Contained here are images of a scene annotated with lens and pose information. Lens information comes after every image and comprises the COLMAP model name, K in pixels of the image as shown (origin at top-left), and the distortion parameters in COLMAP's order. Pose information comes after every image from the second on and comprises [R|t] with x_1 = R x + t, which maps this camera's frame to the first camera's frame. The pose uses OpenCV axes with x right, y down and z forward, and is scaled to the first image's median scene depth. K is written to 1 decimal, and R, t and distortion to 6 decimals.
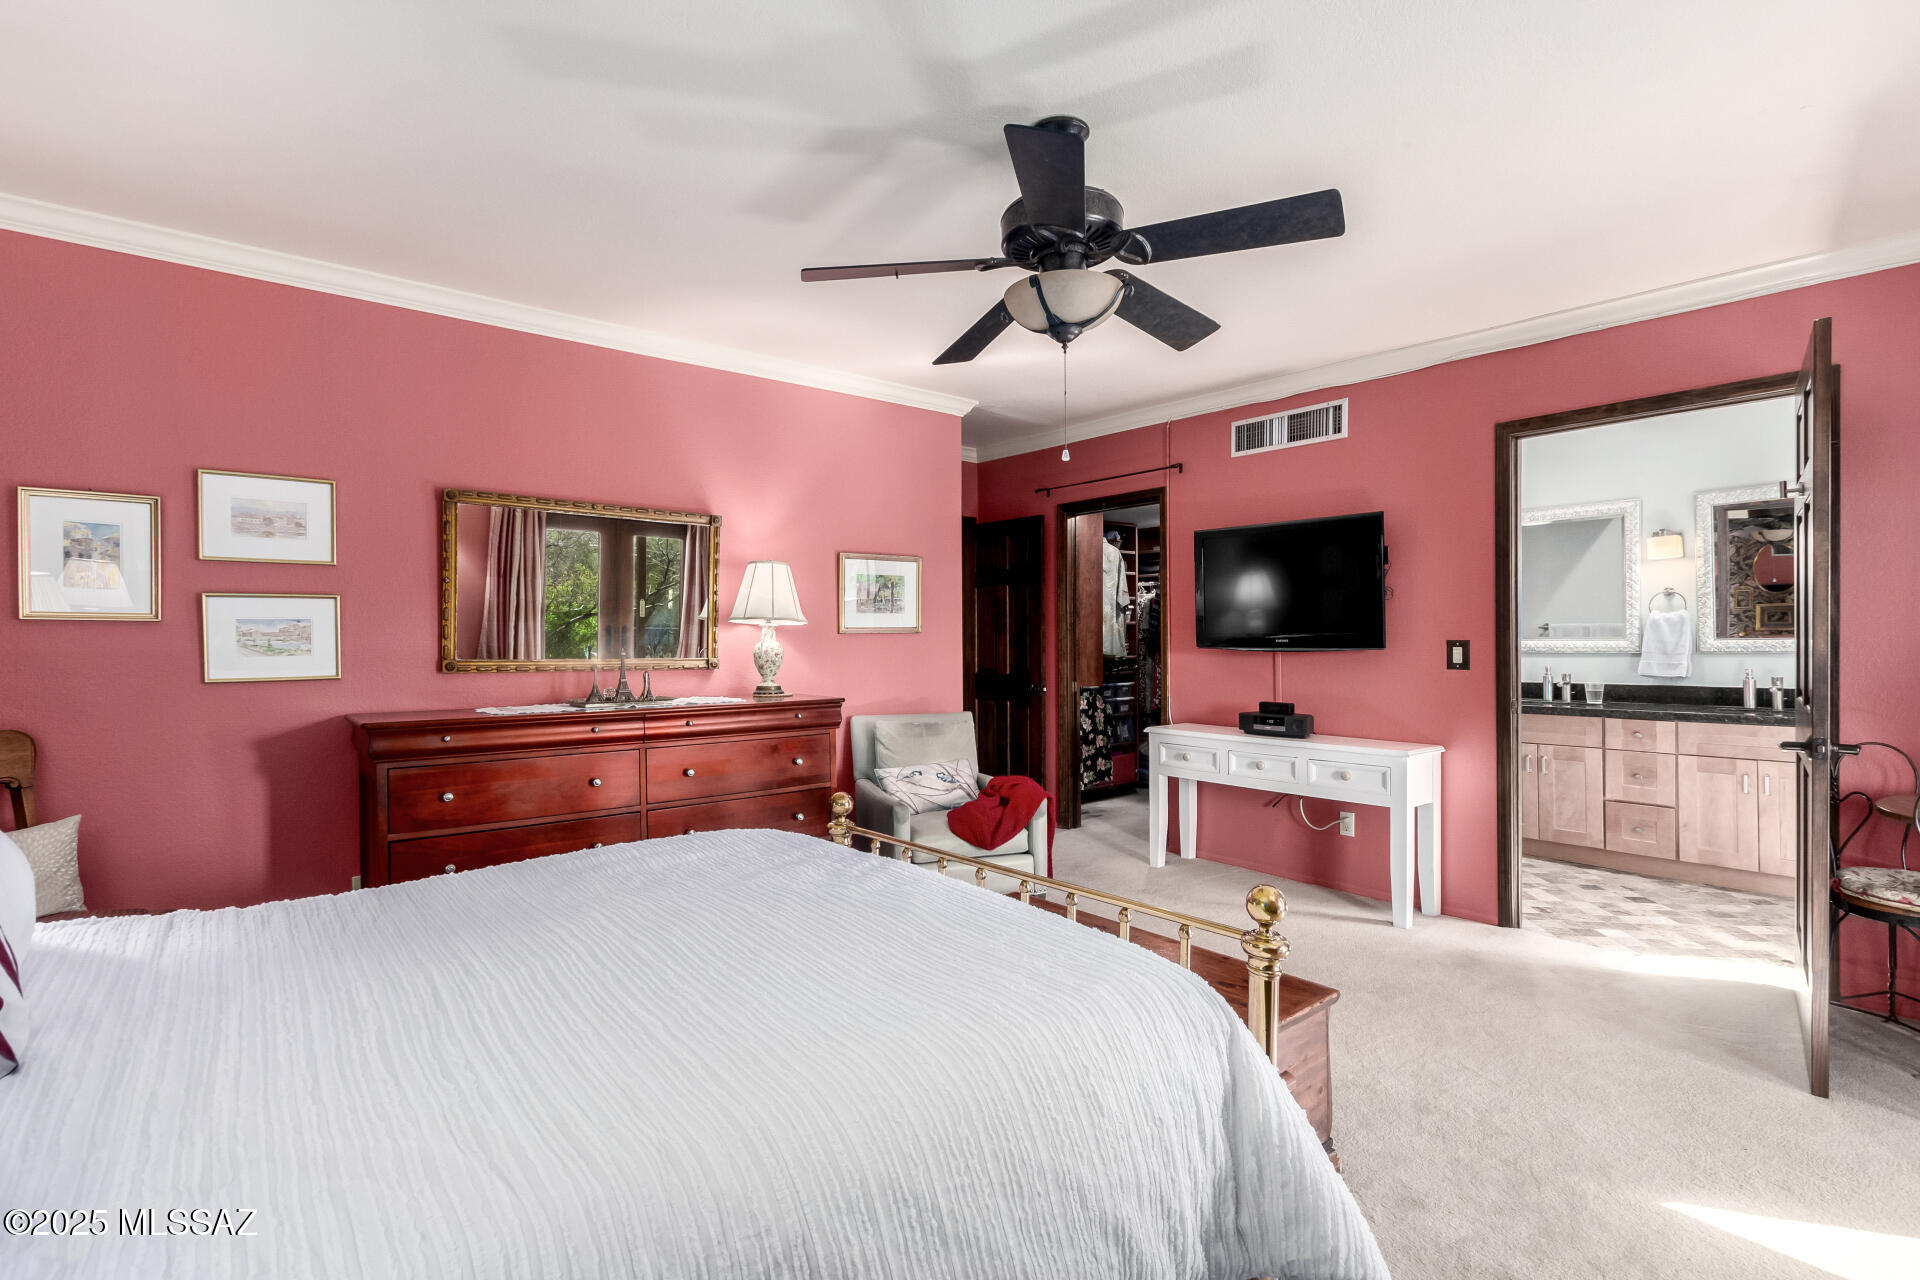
lens RADIAL K [[898.3, 0, 970.6], [0, 898.3, 639.9], [0, 0, 1]] dist [-0.032375, 0.001616]
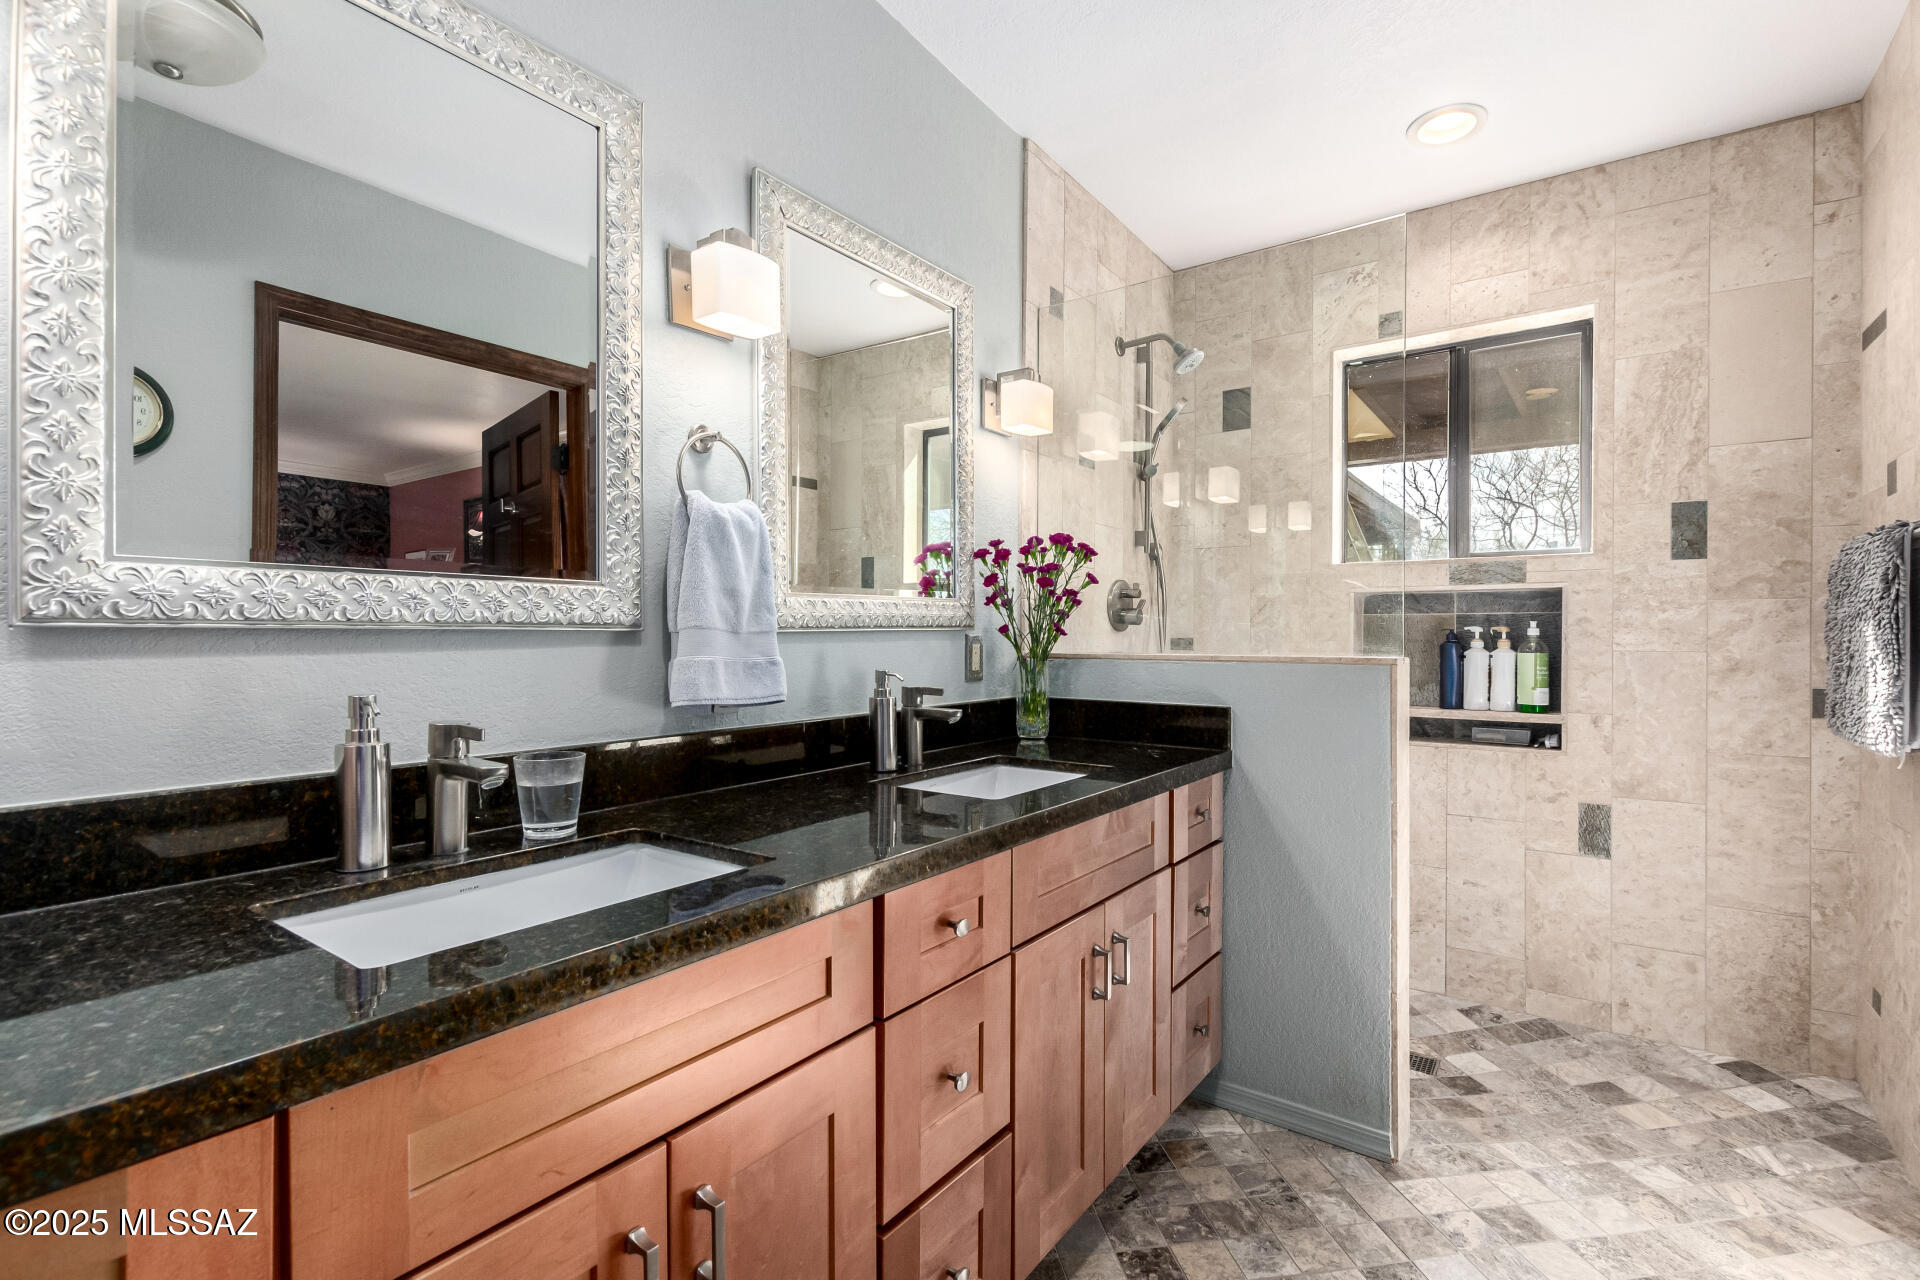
lens RADIAL K [[898.3, 0, 970.6], [0, 898.3, 639.9], [0, 0, 1]] dist [-0.032375, 0.001616]
pose [[-0.264925, -0.002069, 0.964267, 0.436438], [-0.003398, 0.999993, 0.001212, 0.016109], [-0.964263, -0.002955, -0.264931, 0.958742]]
